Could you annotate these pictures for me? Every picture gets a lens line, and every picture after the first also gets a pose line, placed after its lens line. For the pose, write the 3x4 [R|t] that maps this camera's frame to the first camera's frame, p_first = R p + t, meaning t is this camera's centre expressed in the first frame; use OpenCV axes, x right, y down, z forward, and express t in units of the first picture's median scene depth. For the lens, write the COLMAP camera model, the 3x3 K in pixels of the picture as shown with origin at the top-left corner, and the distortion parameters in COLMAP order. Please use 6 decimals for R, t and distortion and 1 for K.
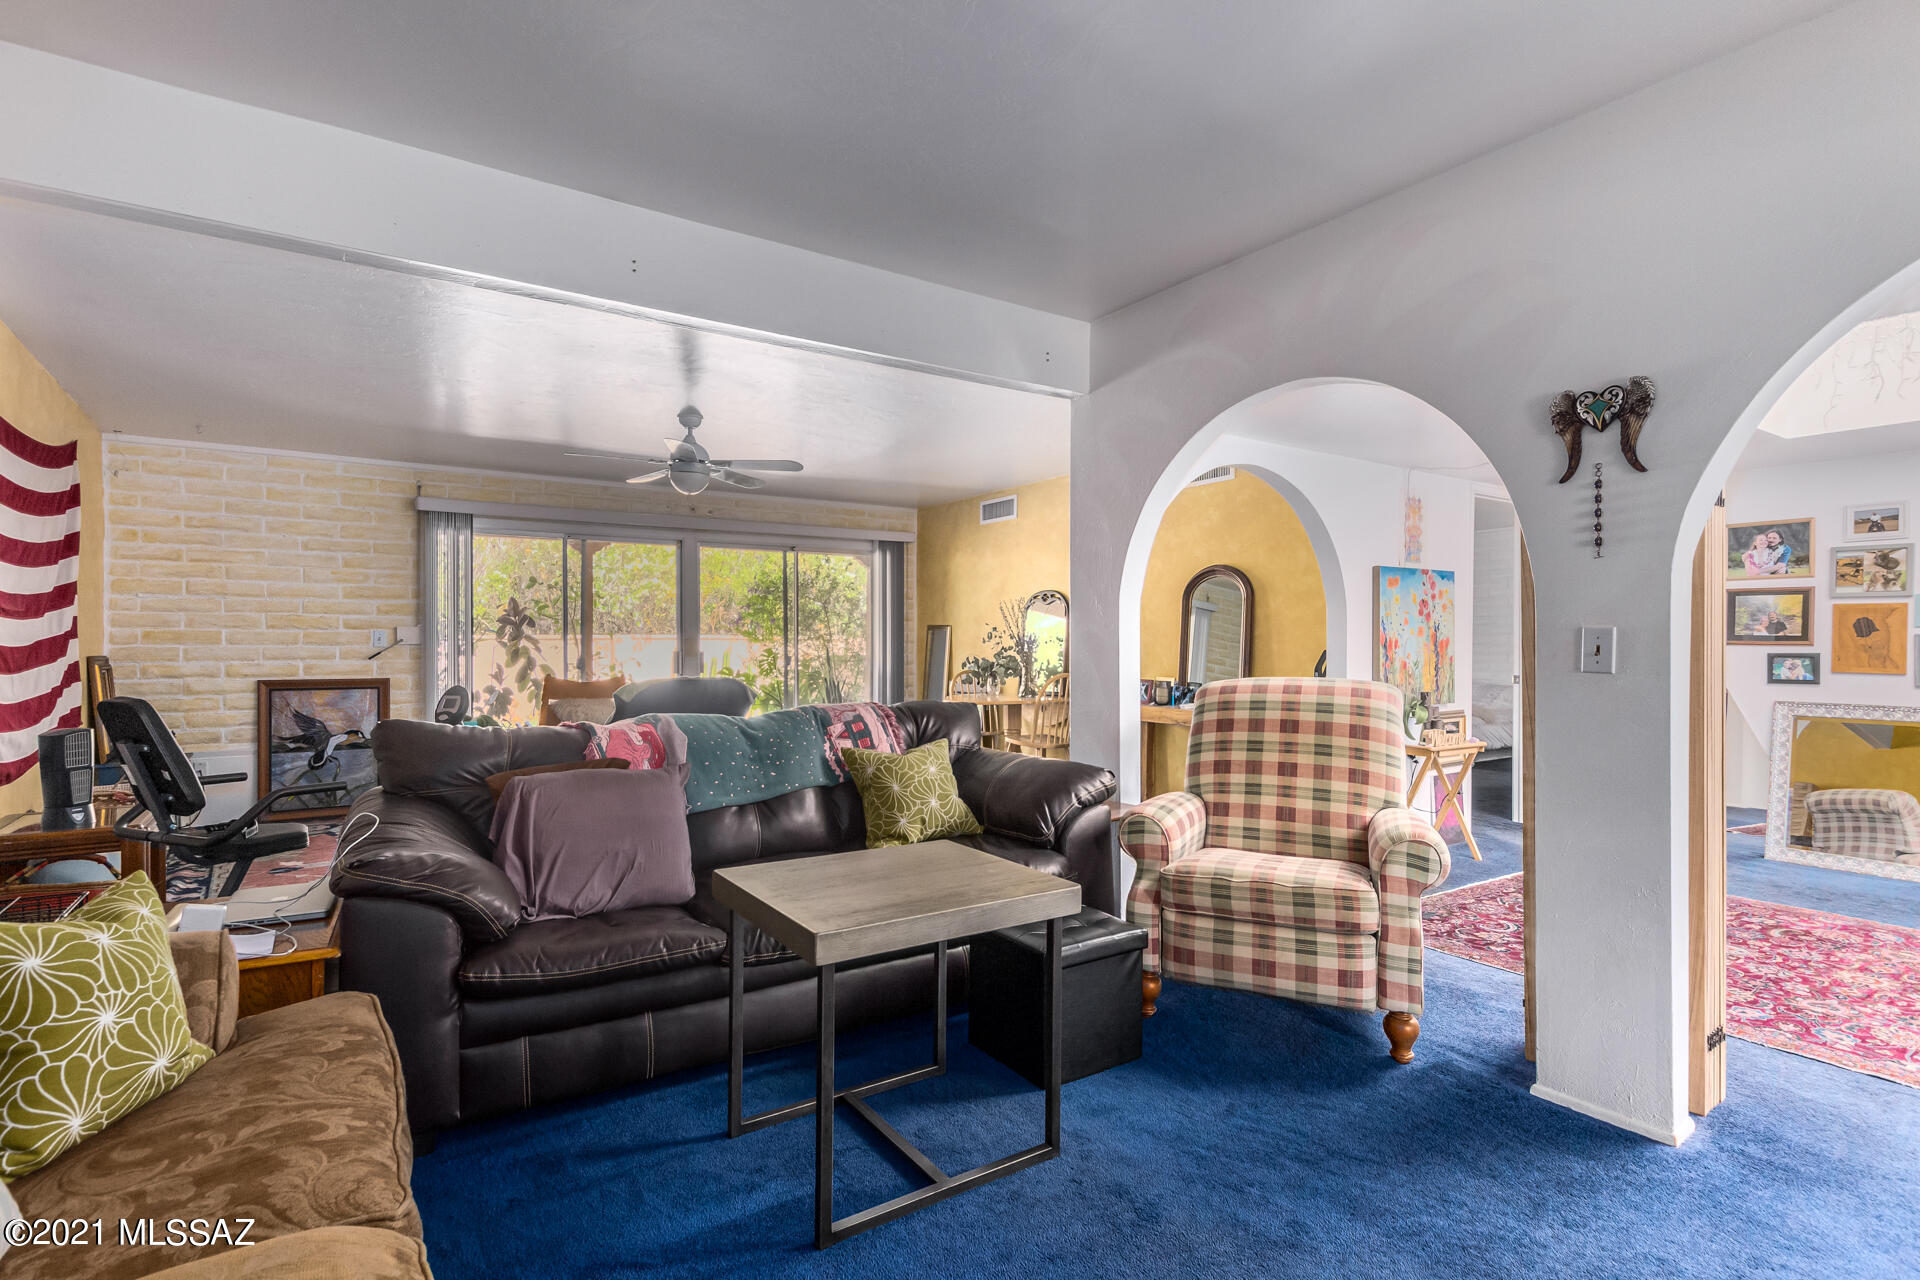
lens RADIAL K [[937.3, 0, 946.7], [0, 937.3, 643.3], [0, 0, 1]] dist [0.013436, -0.002954]
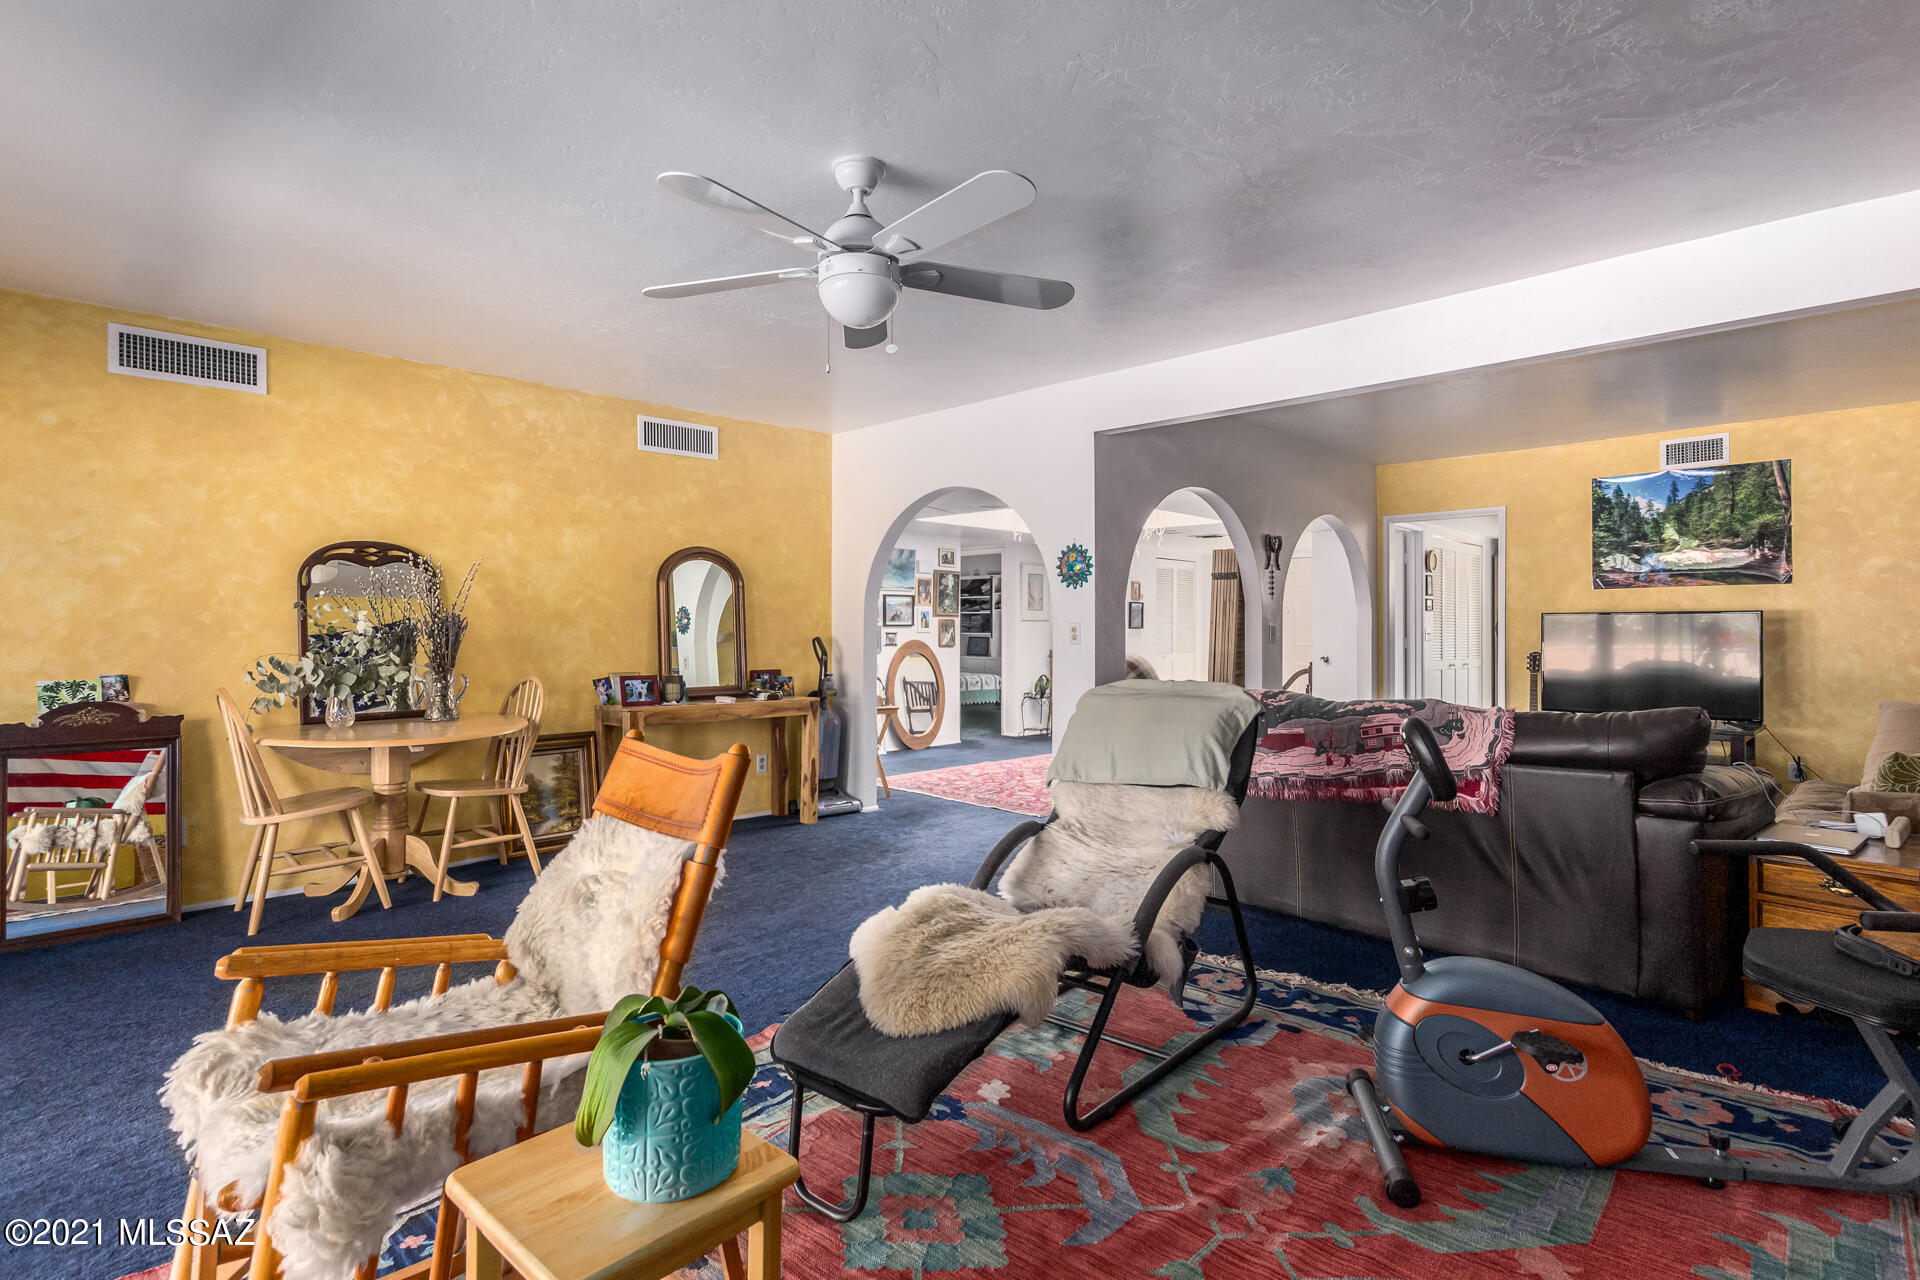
lens RADIAL K [[937.3, 0, 967.4], [0, 937.3, 626.6], [0, 0, 1]] dist [0.013436, -0.002954]
pose [[-0.205663, 0.002054, 0.978621, -0.613617], [-0.000525, 0.999997, -0.002210, -0.002338], [-0.978623, -0.000968, -0.205661, 0.846018]]
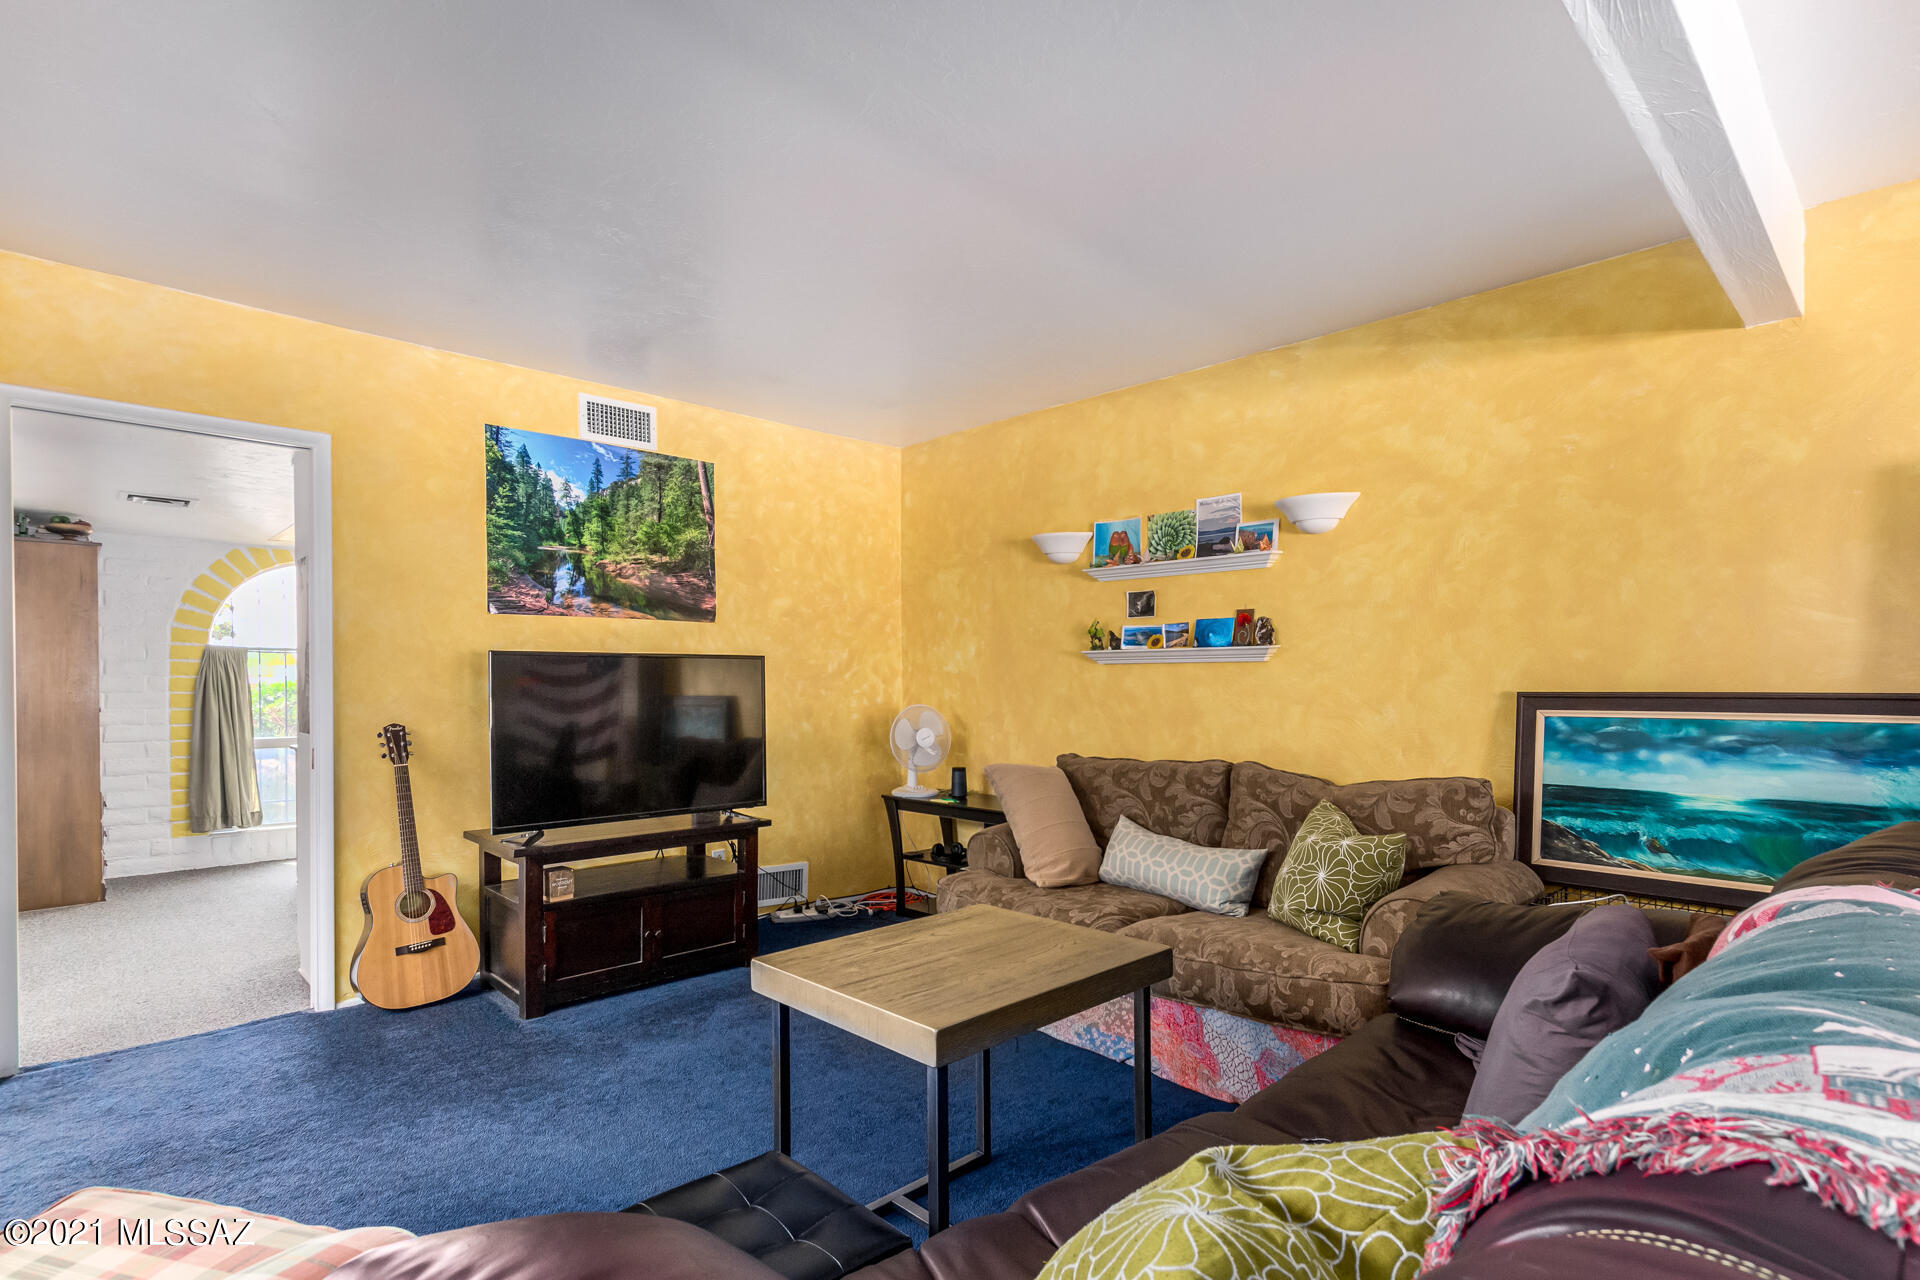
lens RADIAL K [[937.3, 0, 961.9], [0, 937.3, 687.3], [0, 0, 1]] dist [0.013436, -0.002954]
pose [[-0.983822, 0.002538, -0.179130, 0.032812], [0.001170, 0.999969, 0.007744, -0.002812], [0.179145, 0.007409, -0.983795, 0.621573]]
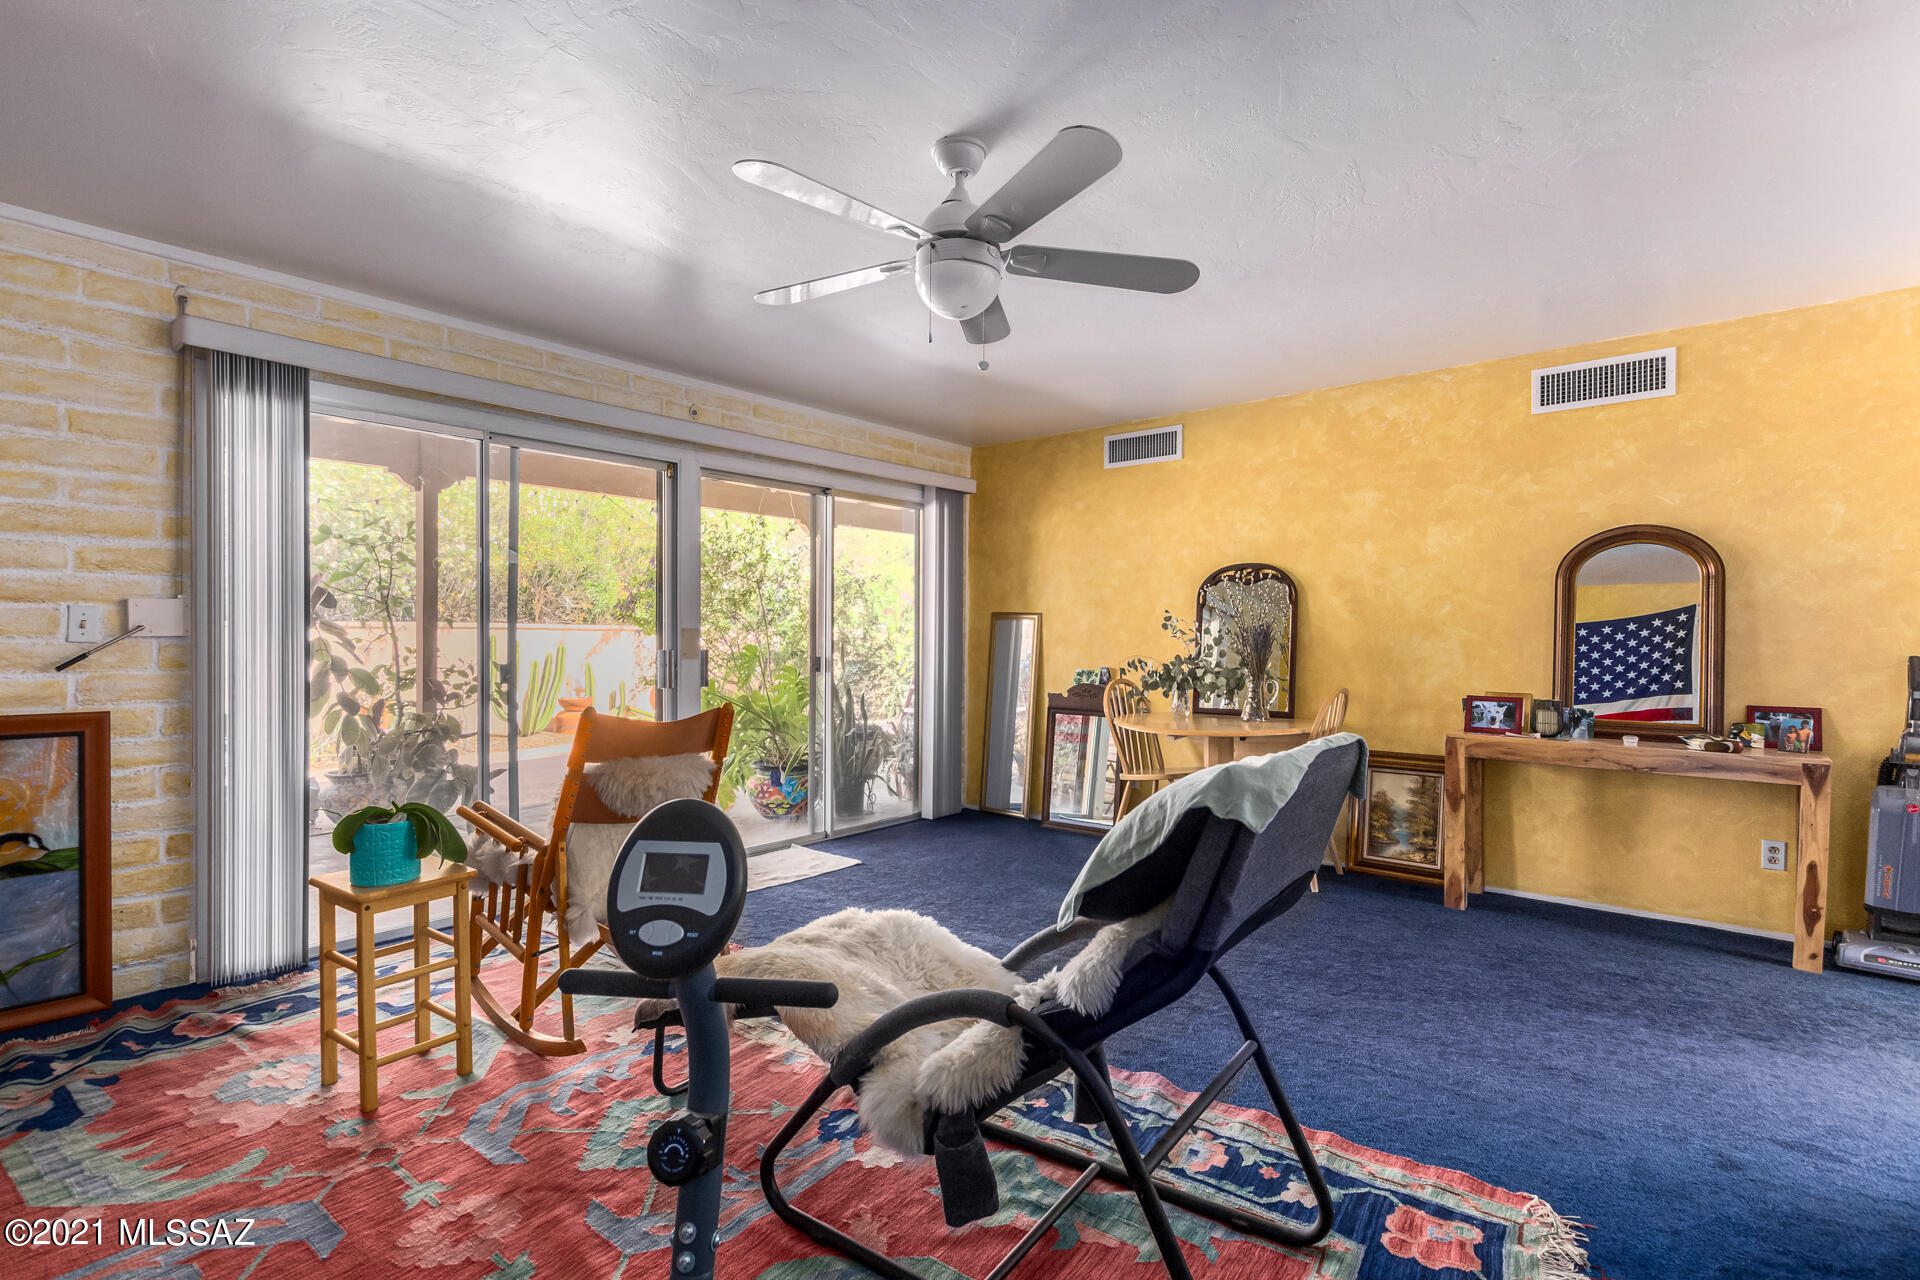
lens RADIAL K [[937.3, 0, 951.2], [0, 937.3, 642.2], [0, 0, 1]] dist [0.013436, -0.002954]
pose [[0.960303, 0.004501, 0.278921, -0.328860], [-0.006333, 0.999964, 0.005665, -0.001290], [-0.278886, -0.007207, 0.960297, 0.448906]]
